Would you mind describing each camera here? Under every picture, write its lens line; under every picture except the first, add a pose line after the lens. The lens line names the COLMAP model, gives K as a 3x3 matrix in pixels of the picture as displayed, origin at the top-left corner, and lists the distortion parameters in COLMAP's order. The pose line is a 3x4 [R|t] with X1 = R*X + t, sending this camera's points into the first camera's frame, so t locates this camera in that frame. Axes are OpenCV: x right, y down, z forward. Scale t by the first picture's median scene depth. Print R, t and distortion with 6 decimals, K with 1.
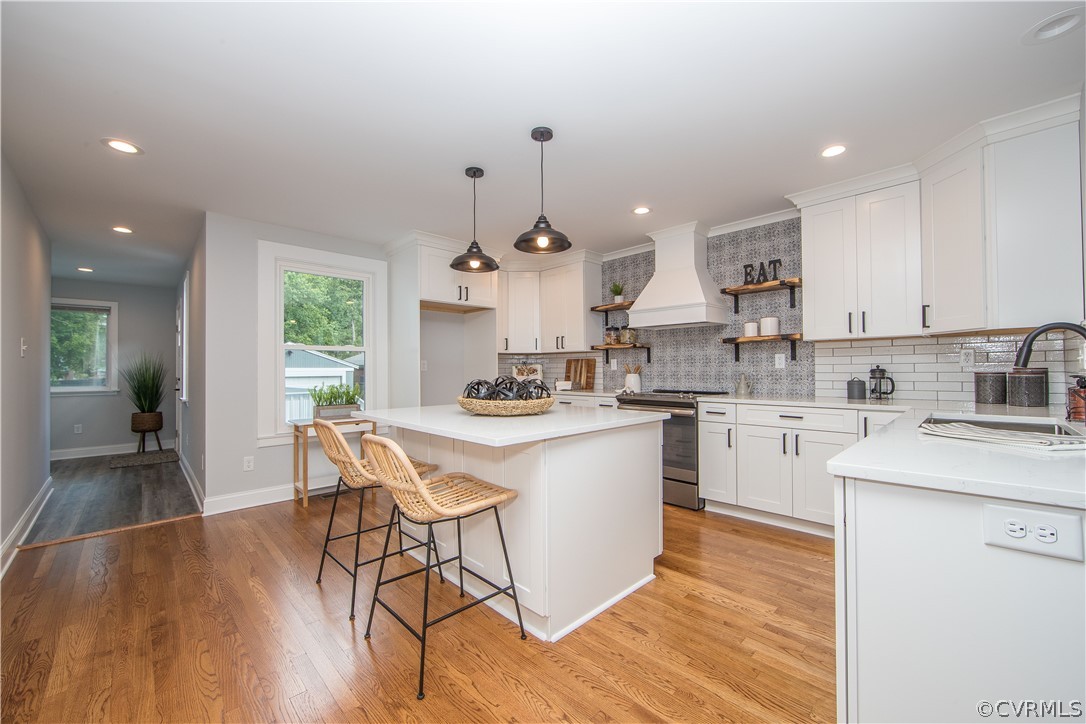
lens RADIAL K [[431.4, 0, 545.8], [0, 431.4, 364.6], [0, 0, 1]] dist [-0.017408, 0.000211]
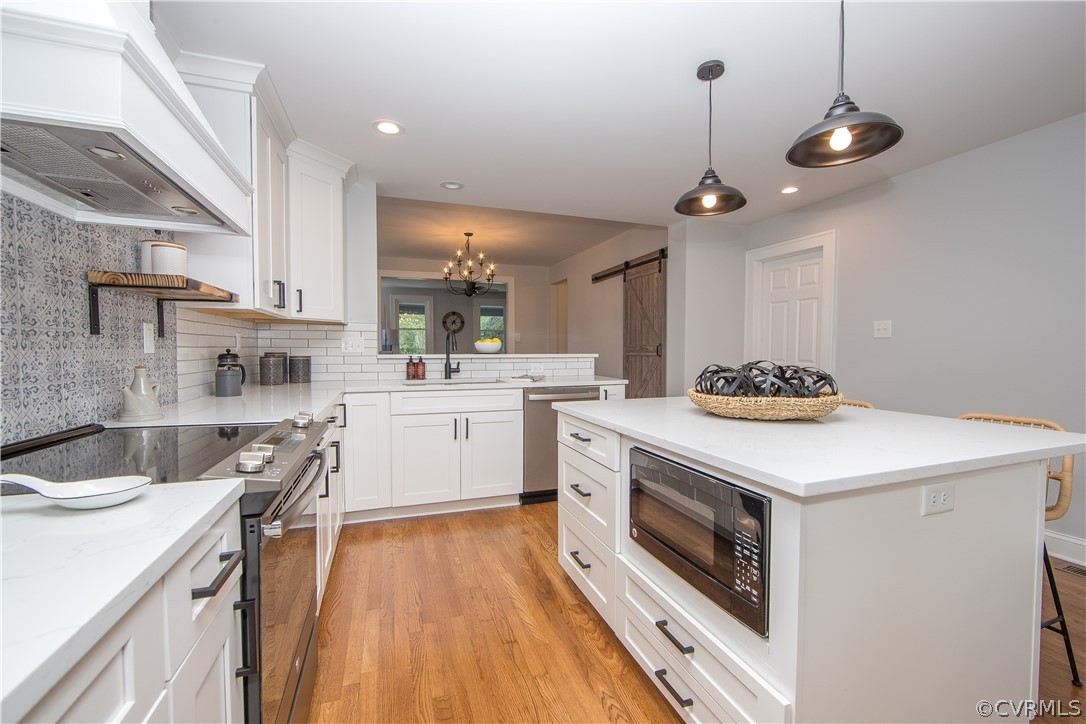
lens RADIAL K [[447.9, 0, 549.6], [0, 447.9, 384.8], [0, 0, 1]] dist [0.002374, 0.000250]
pose [[-0.906504, -0.030450, 0.421098, -0.061853], [-0.003274, 0.997873, 0.065110, 0.009402], [-0.422185, 0.057644, -0.904675, 1.236711]]
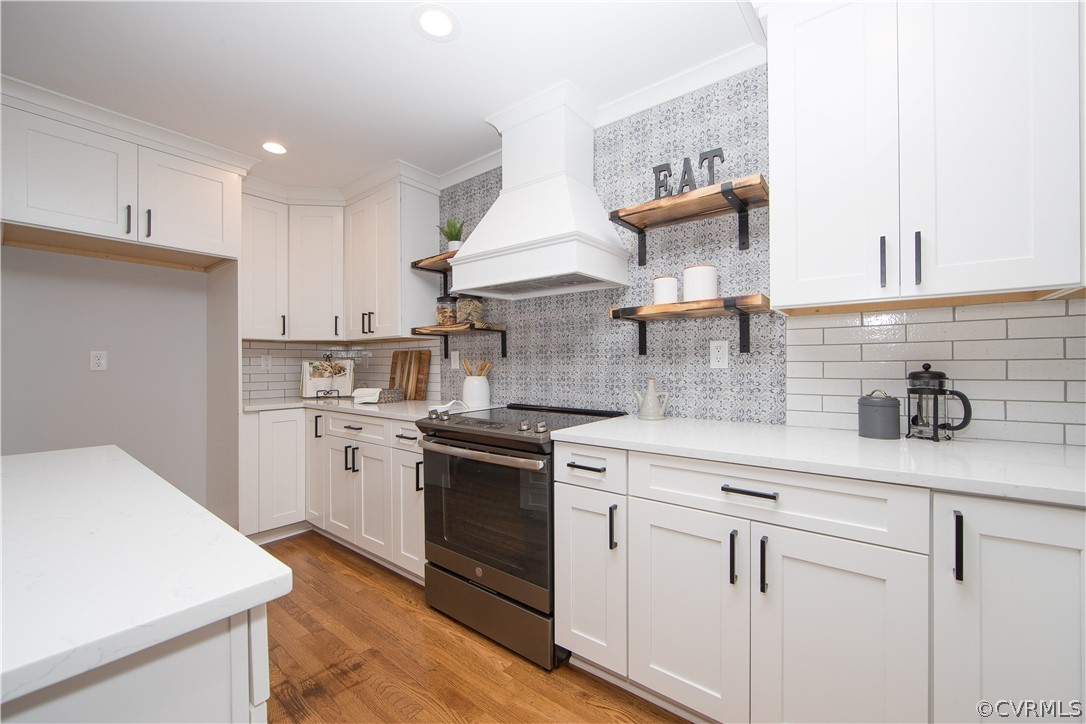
lens RADIAL K [[431.4, 0, 545.8], [0, 431.4, 364.6], [0, 0, 1]] dist [-0.017408, 0.000211]
pose [[0.990722, 0.001815, 0.135893, 0.264813], [-0.003389, 0.999930, 0.011358, -0.001076], [-0.135863, -0.011713, 0.990658, 0.507602]]
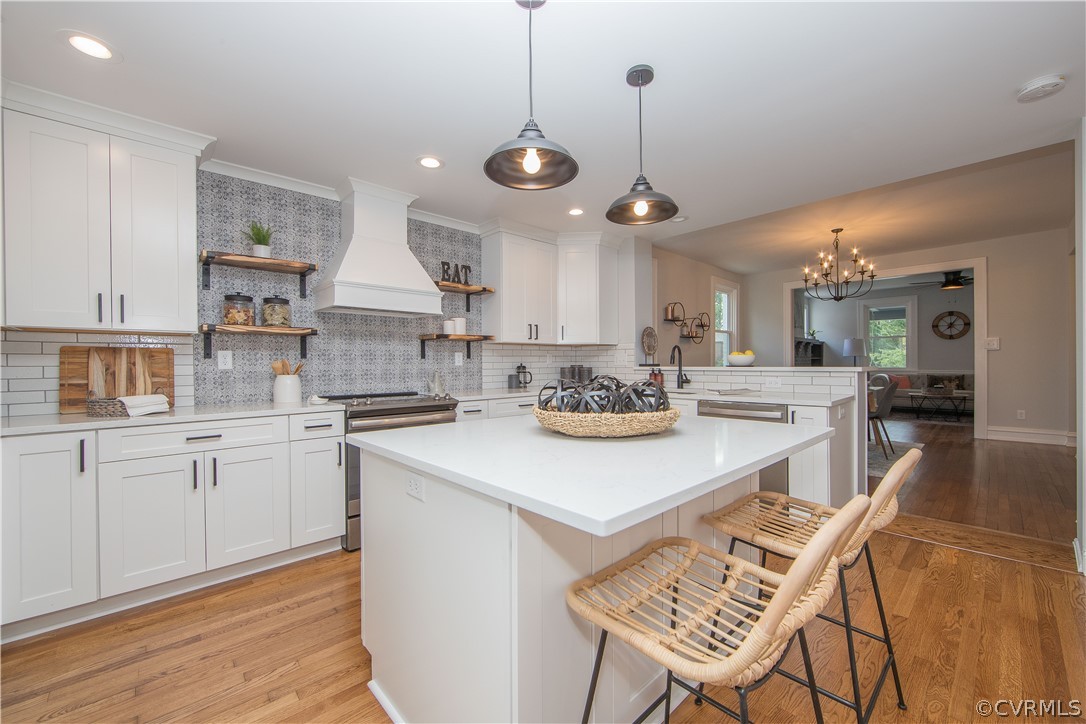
lens RADIAL K [[431.7, 0, 539.2], [0, 431.7, 363.6], [0, 0, 1]] dist [0.000227, 0.000148]
pose [[0.039215, 0.001070, 0.999230, -0.523465], [-0.007434, 0.999972, -0.000779, 0.002855], [-0.999203, -0.007397, 0.039222, 0.738434]]
